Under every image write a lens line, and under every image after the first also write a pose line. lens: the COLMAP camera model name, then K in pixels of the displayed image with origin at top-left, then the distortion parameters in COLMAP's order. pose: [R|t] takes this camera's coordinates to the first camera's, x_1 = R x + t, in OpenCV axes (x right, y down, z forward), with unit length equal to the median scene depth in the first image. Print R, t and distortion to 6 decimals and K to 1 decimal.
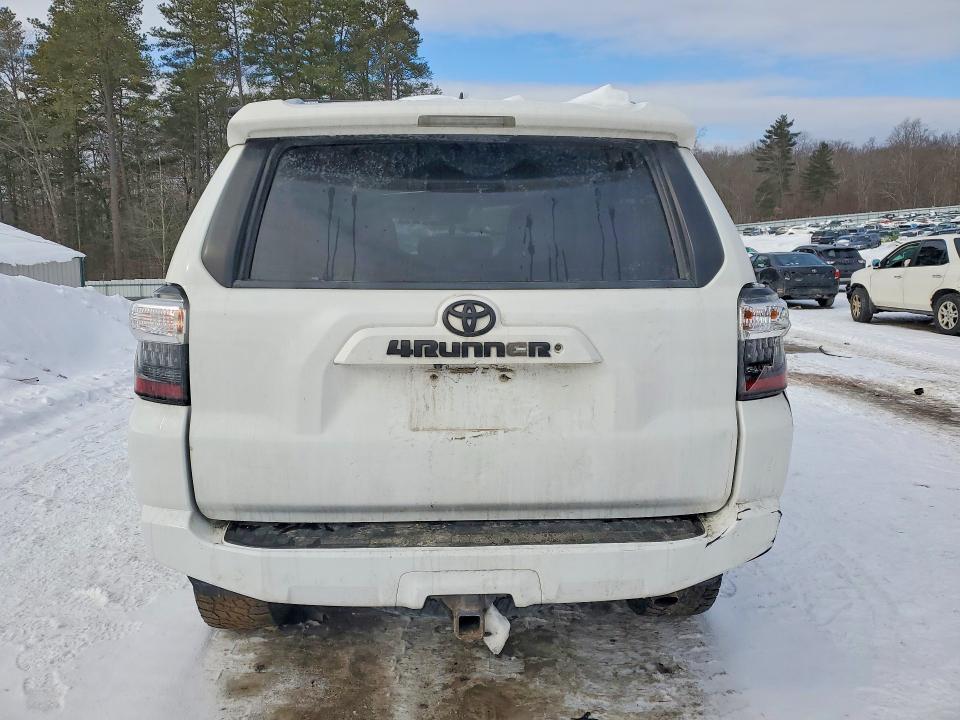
lens RADIAL K [[720.0, 0, 475.2], [0, 720.0, 360.2], [0, 0, 1]] dist [0.024125, 0.000616]
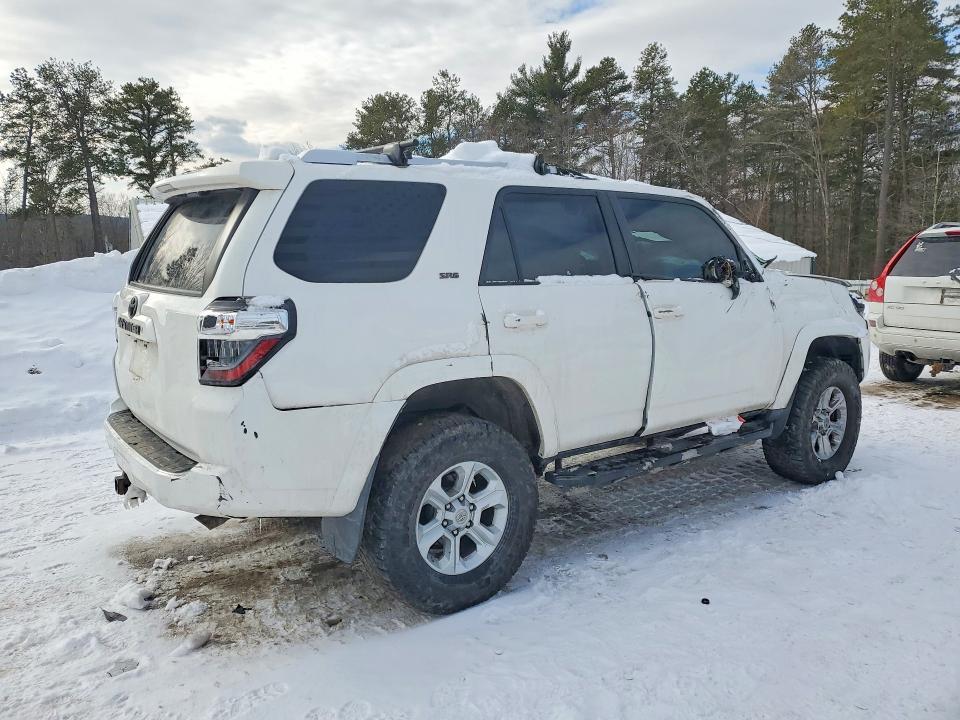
lens RADIAL K [[720.0, 0, 475.2], [0, 720.0, 360.2], [0, 0, 1]] dist [0.024125, 0.000616]
pose [[0.582688, 0.133132, -0.801717, 1.256101], [-0.132532, 0.988851, 0.067882, -0.103318], [0.801816, 0.066699, 0.593836, 0.449185]]
